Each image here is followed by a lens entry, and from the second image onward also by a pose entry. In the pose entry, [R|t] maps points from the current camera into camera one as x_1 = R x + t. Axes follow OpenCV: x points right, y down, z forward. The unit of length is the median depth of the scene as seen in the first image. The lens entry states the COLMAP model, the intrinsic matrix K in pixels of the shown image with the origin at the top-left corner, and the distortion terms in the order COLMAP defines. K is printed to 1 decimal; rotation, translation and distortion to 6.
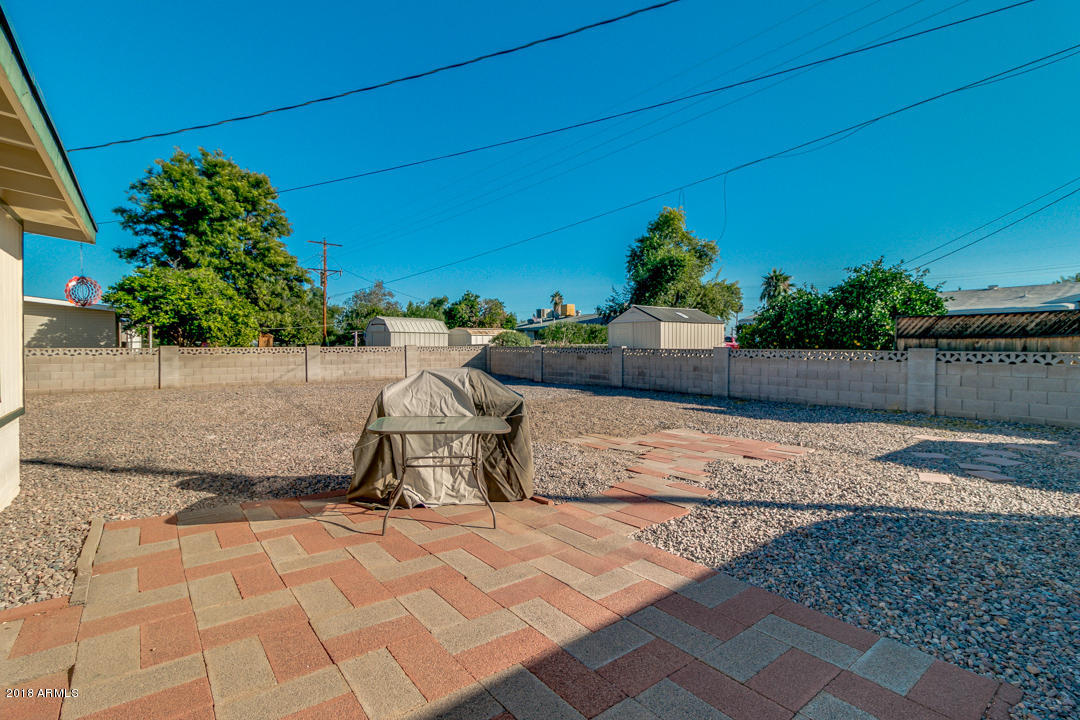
lens RADIAL K [[495.4, 0, 537.3], [0, 495.4, 349.6], [0, 0, 1]] dist [0.003981, 0.000657]
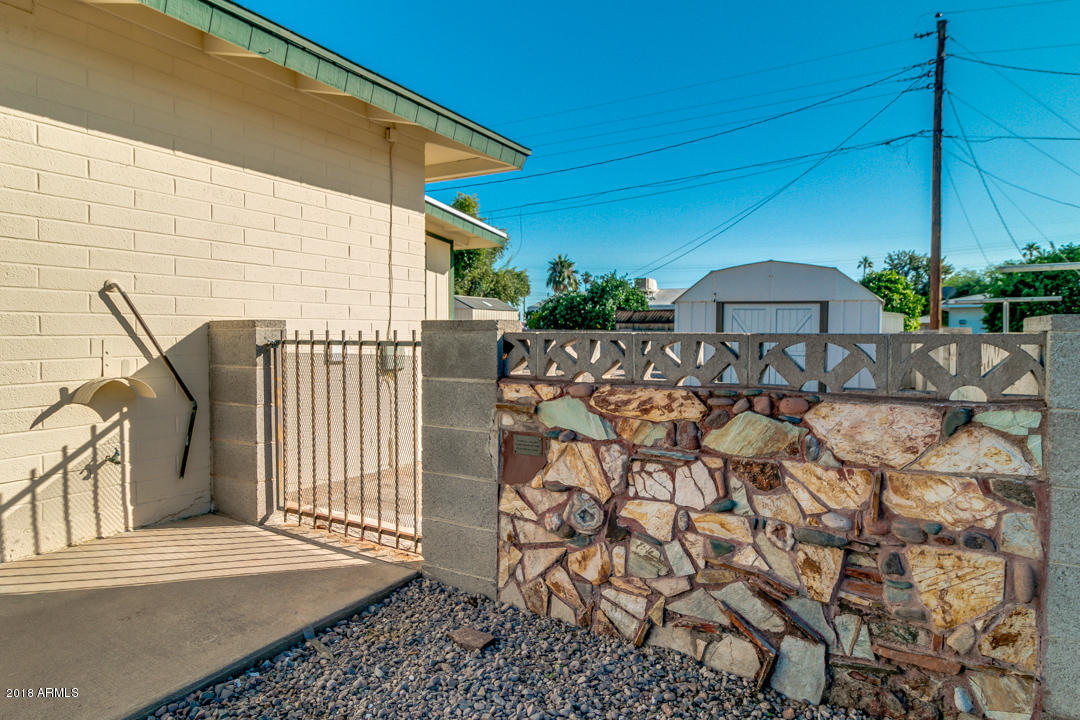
lens RADIAL K [[628.0, 0, 538.4], [0, 628.0, 355.1], [0, 0, 1]] dist [0.002920, 0.000009]
pose [[0.918477, -0.009863, 0.395352, -0.236156], [-0.001195, 0.999615, 0.027714, 0.017434], [-0.395474, -0.025927, 0.918111, -0.557684]]
